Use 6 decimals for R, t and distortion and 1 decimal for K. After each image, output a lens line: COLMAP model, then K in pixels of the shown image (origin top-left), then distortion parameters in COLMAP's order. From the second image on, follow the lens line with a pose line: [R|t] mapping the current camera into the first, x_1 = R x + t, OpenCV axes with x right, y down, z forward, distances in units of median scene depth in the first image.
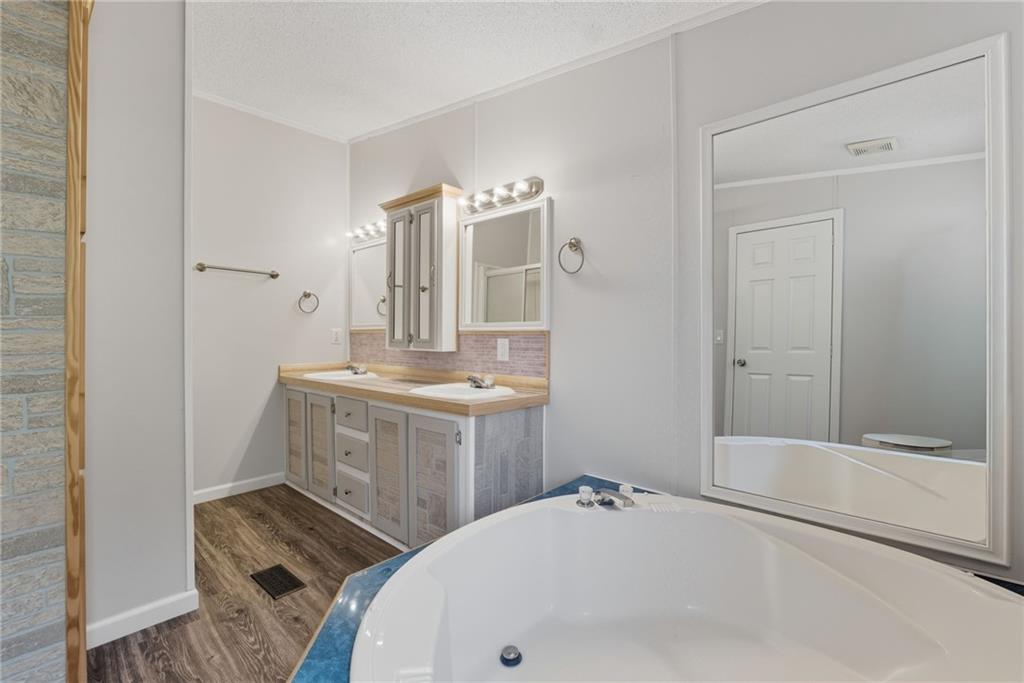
lens RADIAL K [[431.8, 0, 512.4], [0, 431.8, 335.9], [0, 0, 1]] dist [-0.011841, 0.000031]
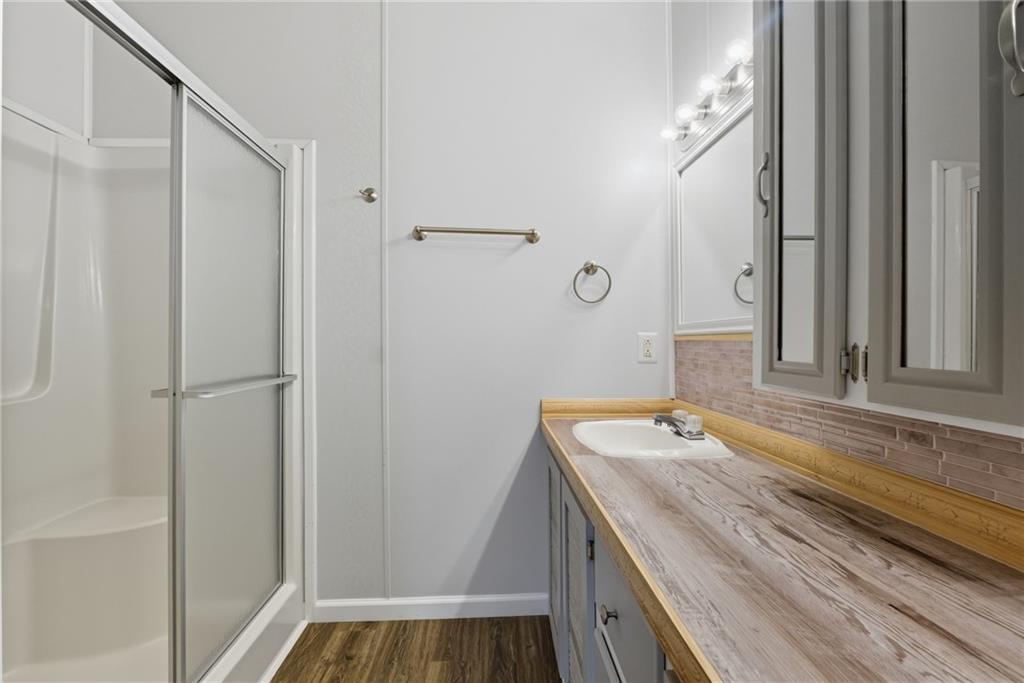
lens RADIAL K [[431.8, 0, 512.4], [0, 431.8, 335.9], [0, 0, 1]] dist [-0.011841, 0.000031]
pose [[0.696787, -0.004986, -0.717261, -0.167776], [-0.007169, 0.999877, -0.013915, -0.004886], [0.717243, 0.014838, 0.696666, 0.578233]]
